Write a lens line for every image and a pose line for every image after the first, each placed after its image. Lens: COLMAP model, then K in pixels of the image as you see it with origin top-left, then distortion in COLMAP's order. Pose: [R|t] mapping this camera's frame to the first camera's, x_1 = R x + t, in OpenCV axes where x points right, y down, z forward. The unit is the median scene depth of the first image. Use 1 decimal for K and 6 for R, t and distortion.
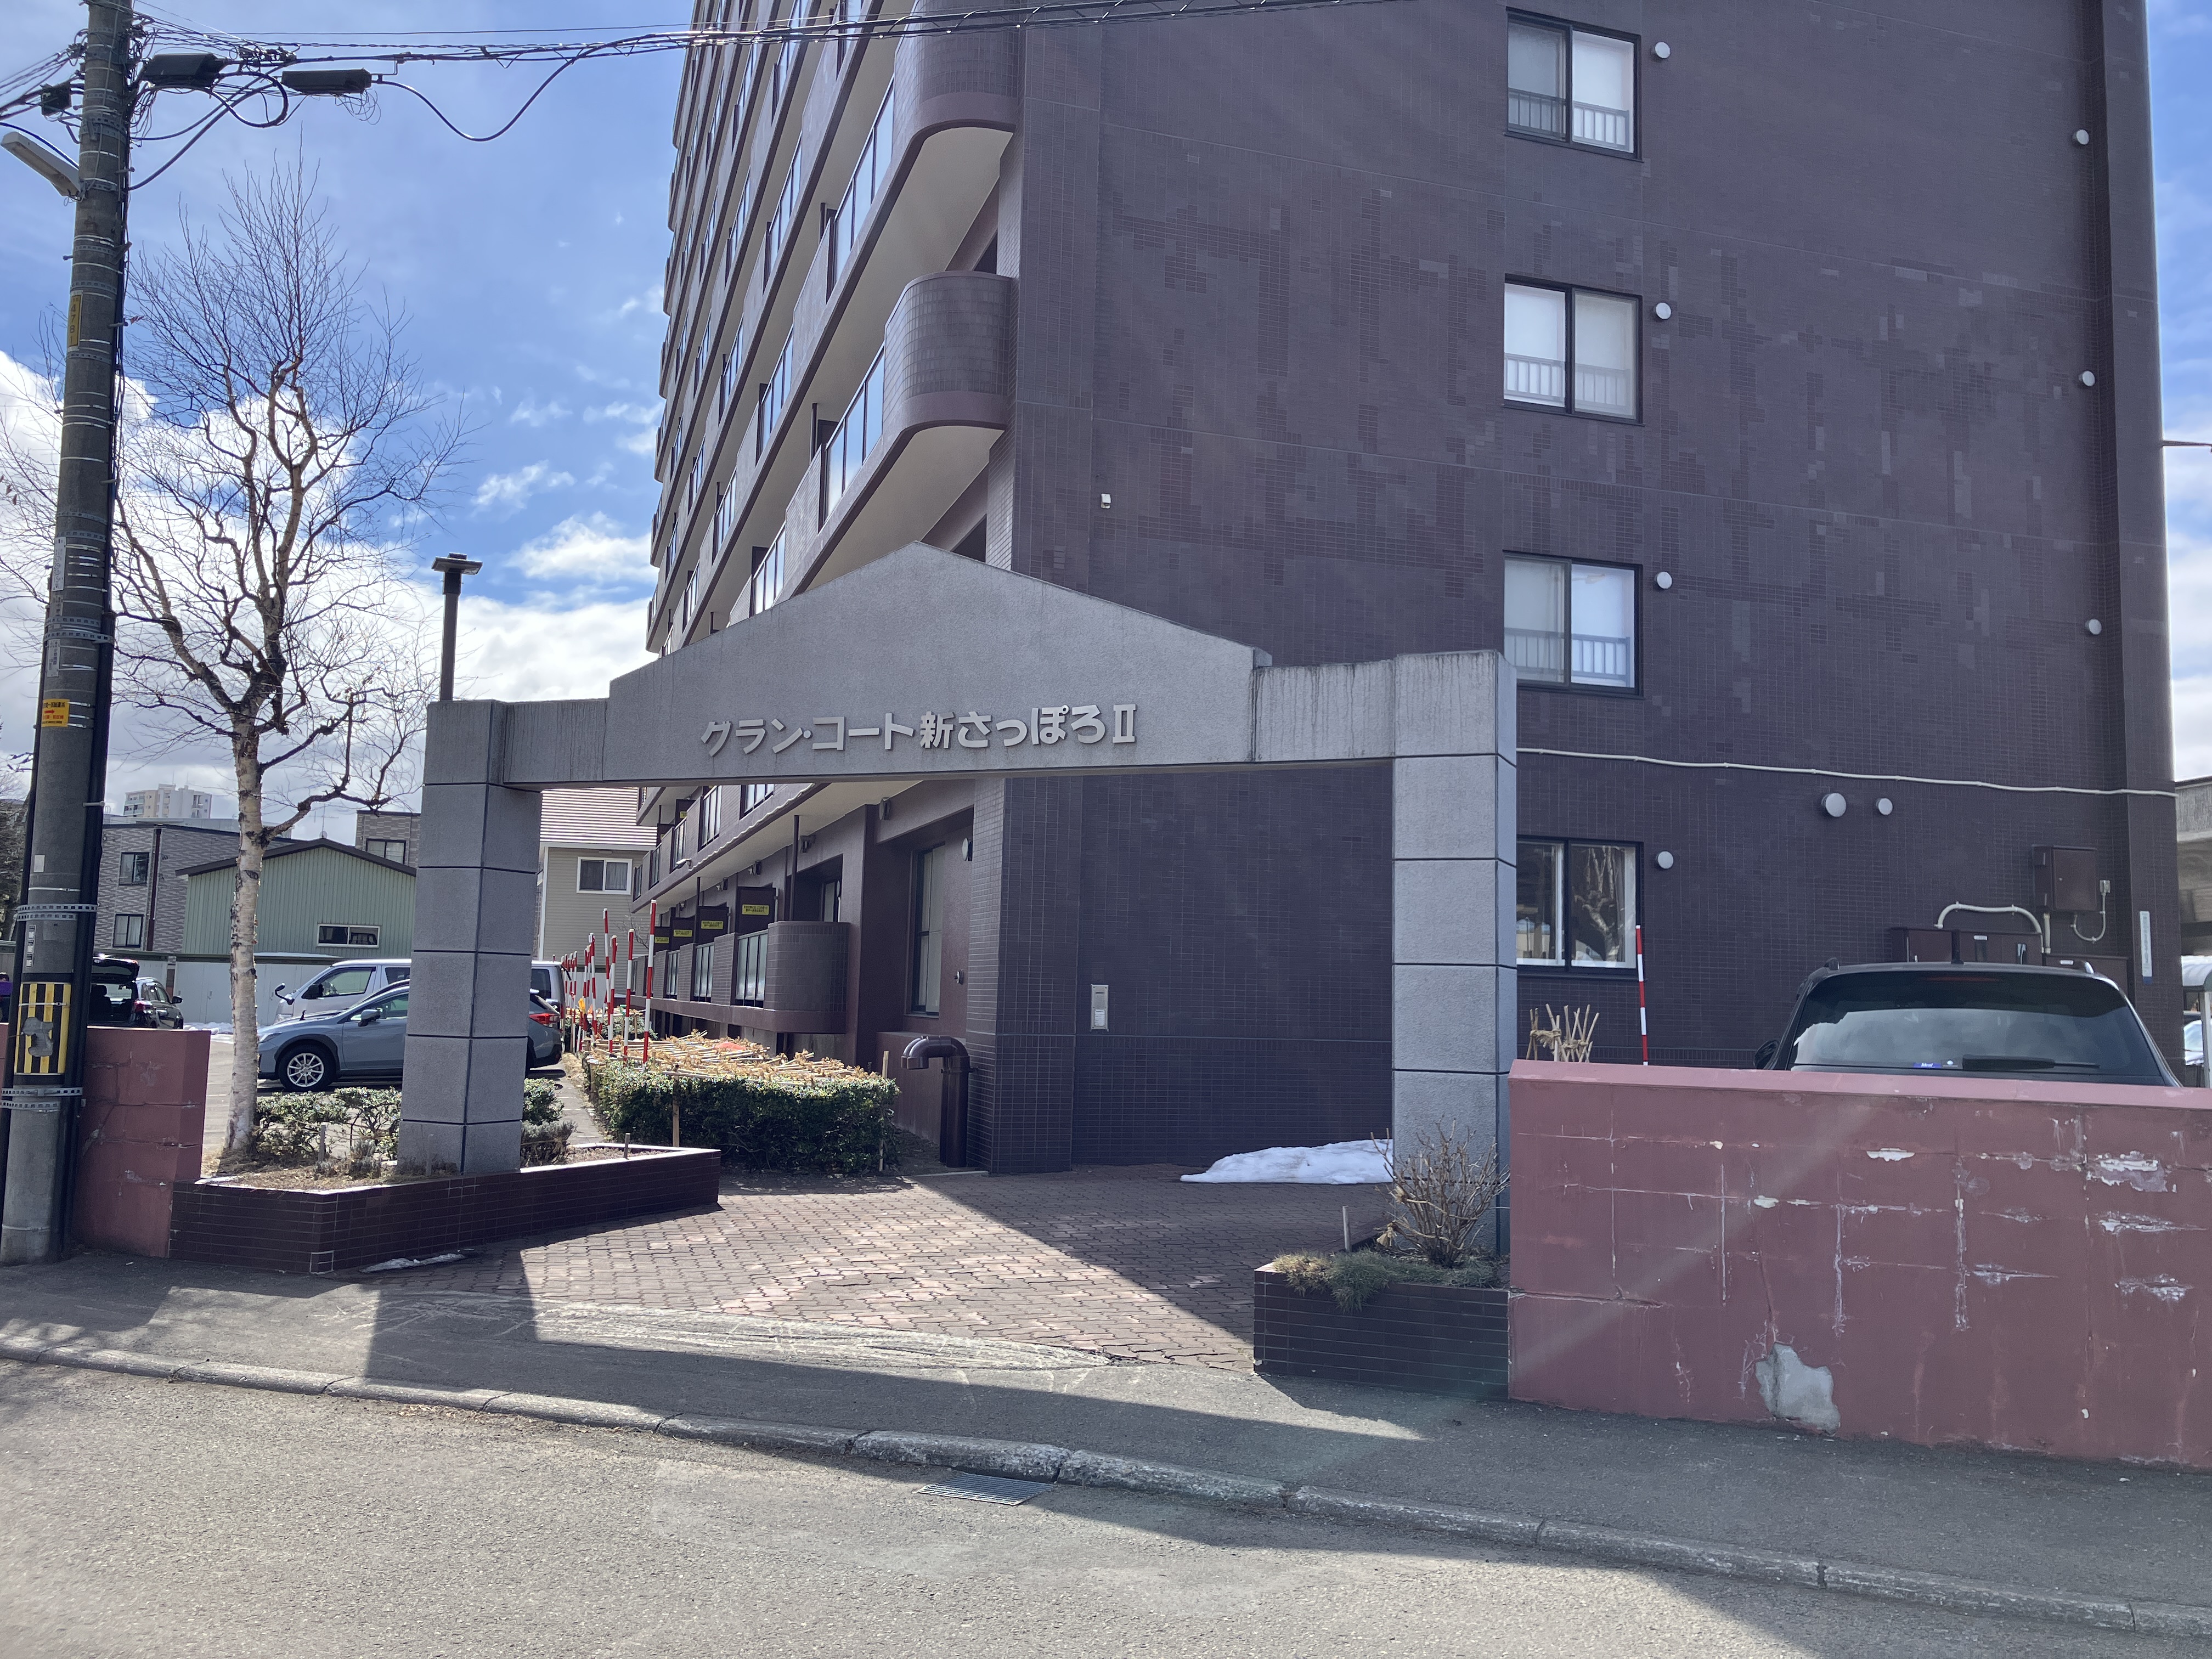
lens RADIAL K [[1834.6, 0, 1106.0], [0, 1834.6, 829.5], [0, 0, 1]] dist [0.029833, -0.025276]
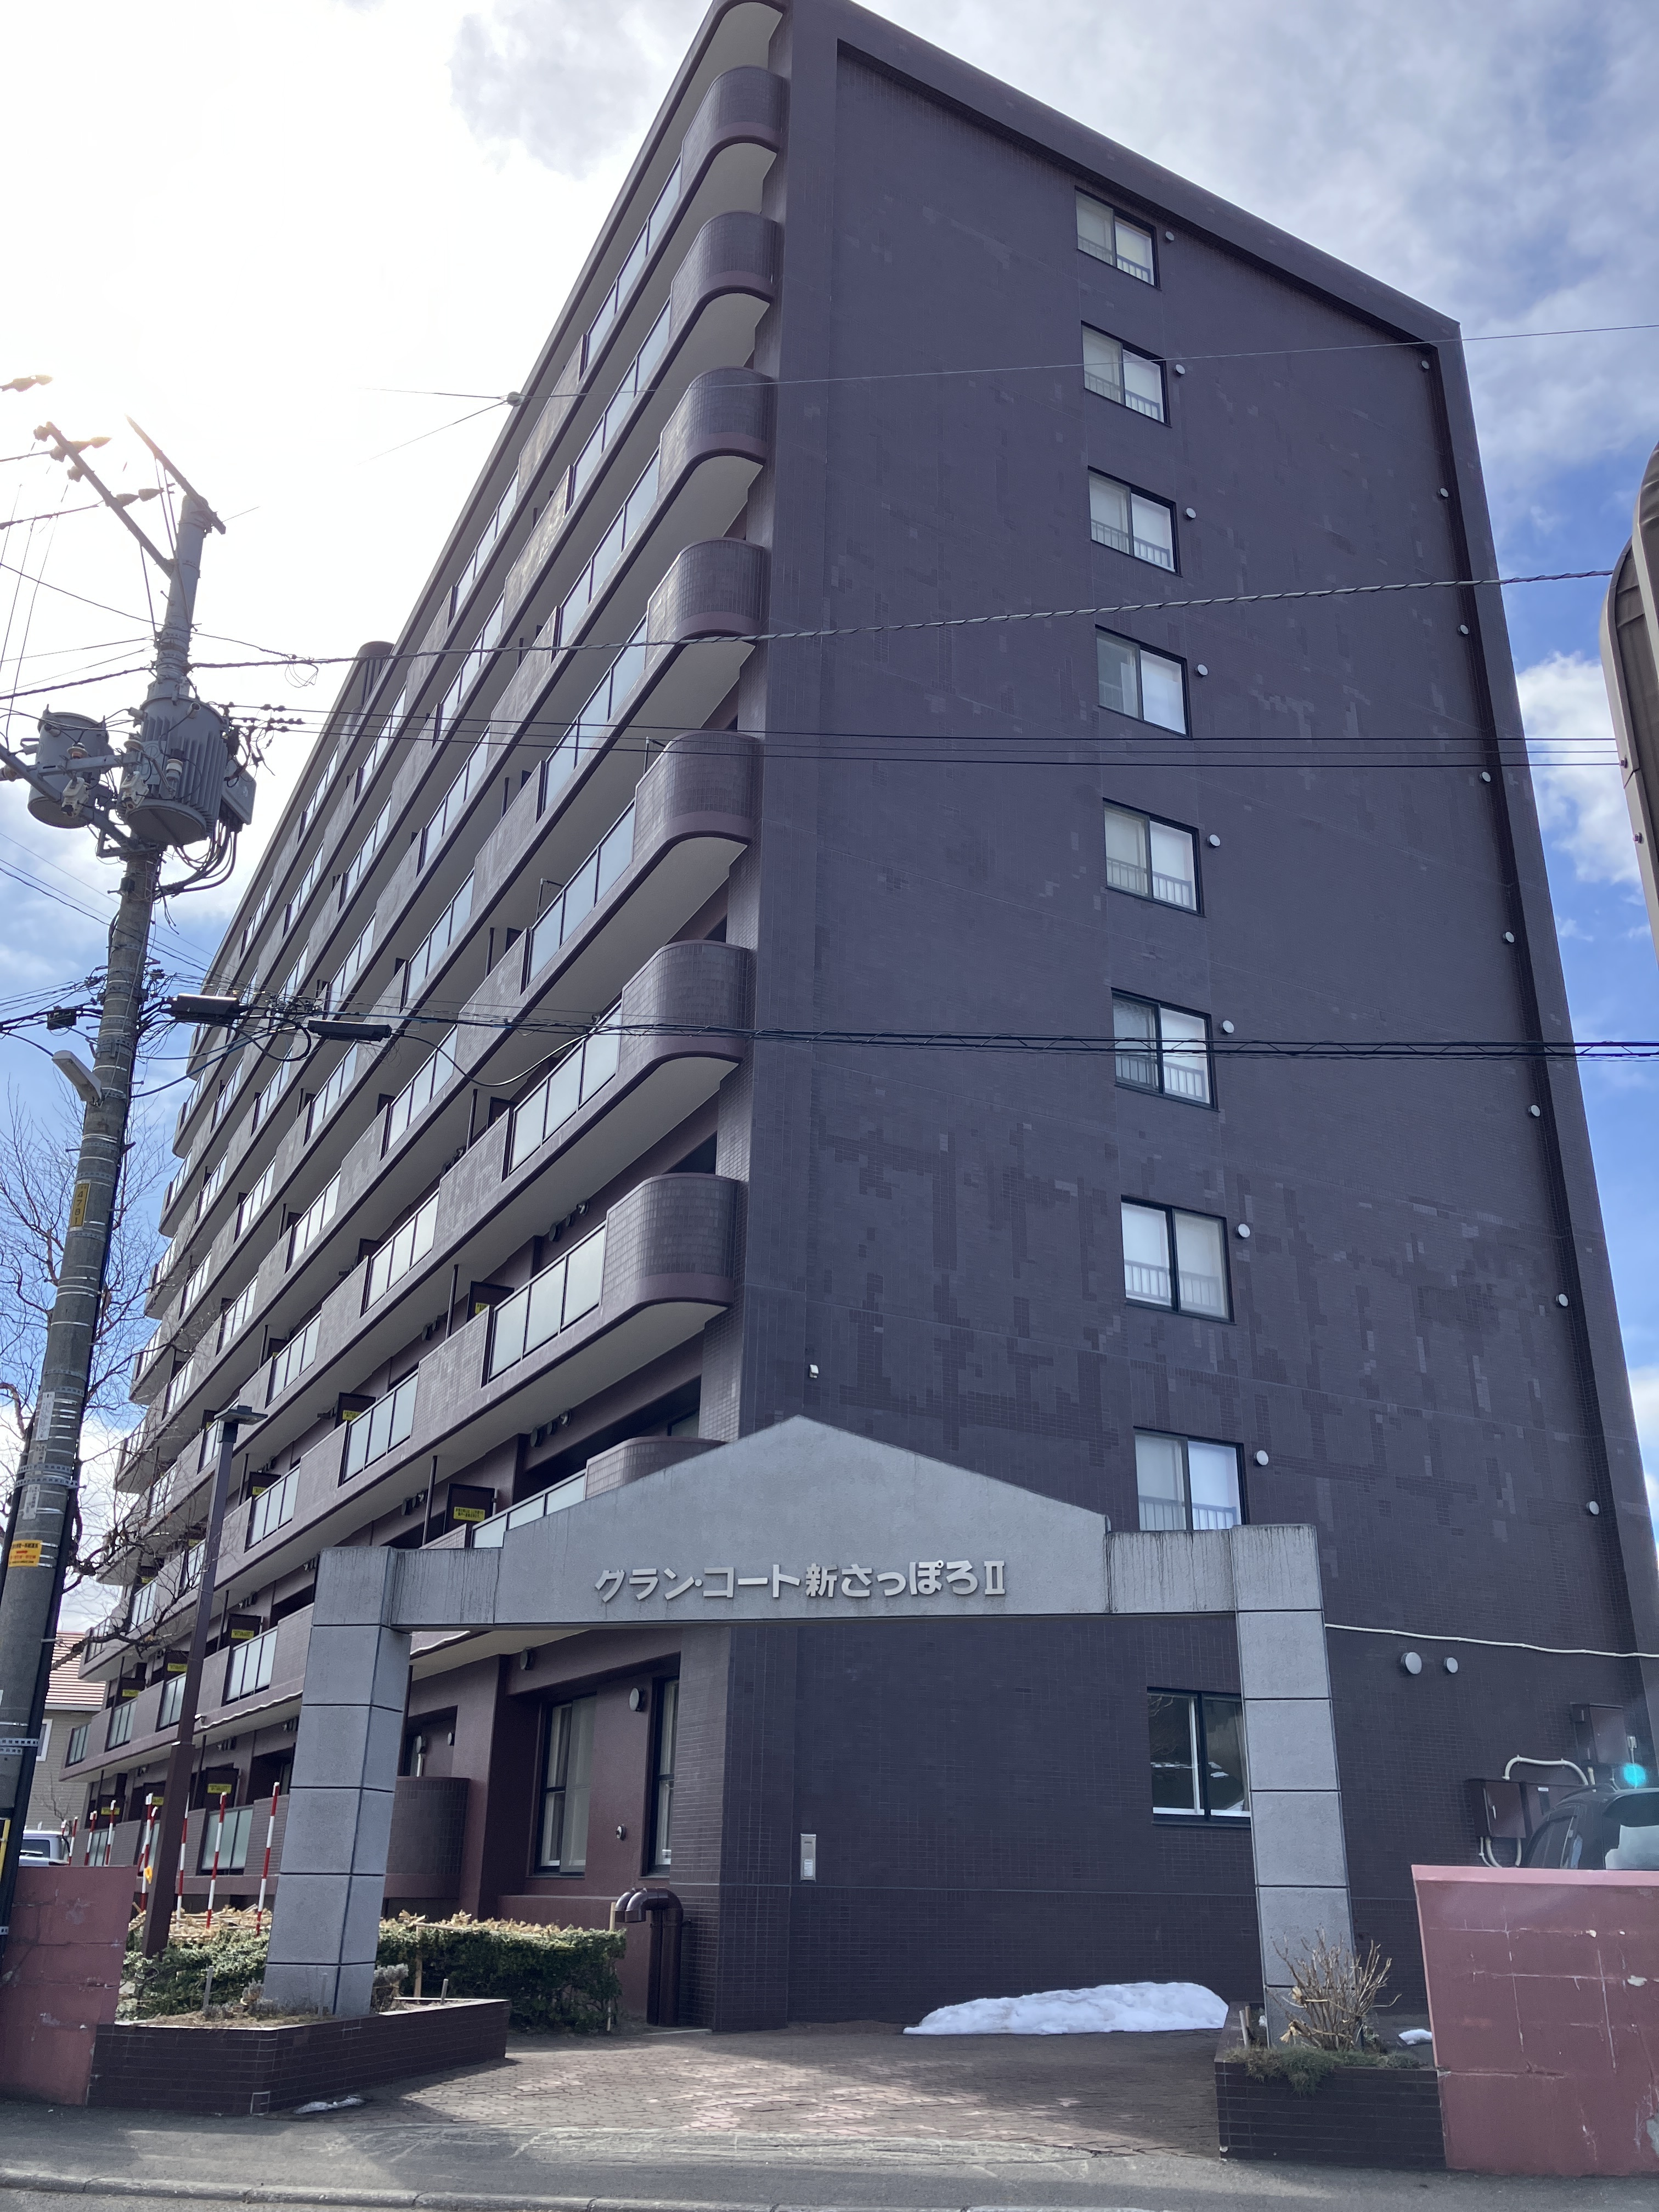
lens RADIAL K [[1834.6, 0, 840.8], [0, 1834.6, 1113.9], [0, 0, 1]] dist [0.029833, -0.025276]
pose [[0.984474, 0.058682, 0.165433, -0.163188], [-0.006318, 0.953699, -0.300697, 0.007891], [-0.175419, 0.294983, 0.939262, -0.103833]]
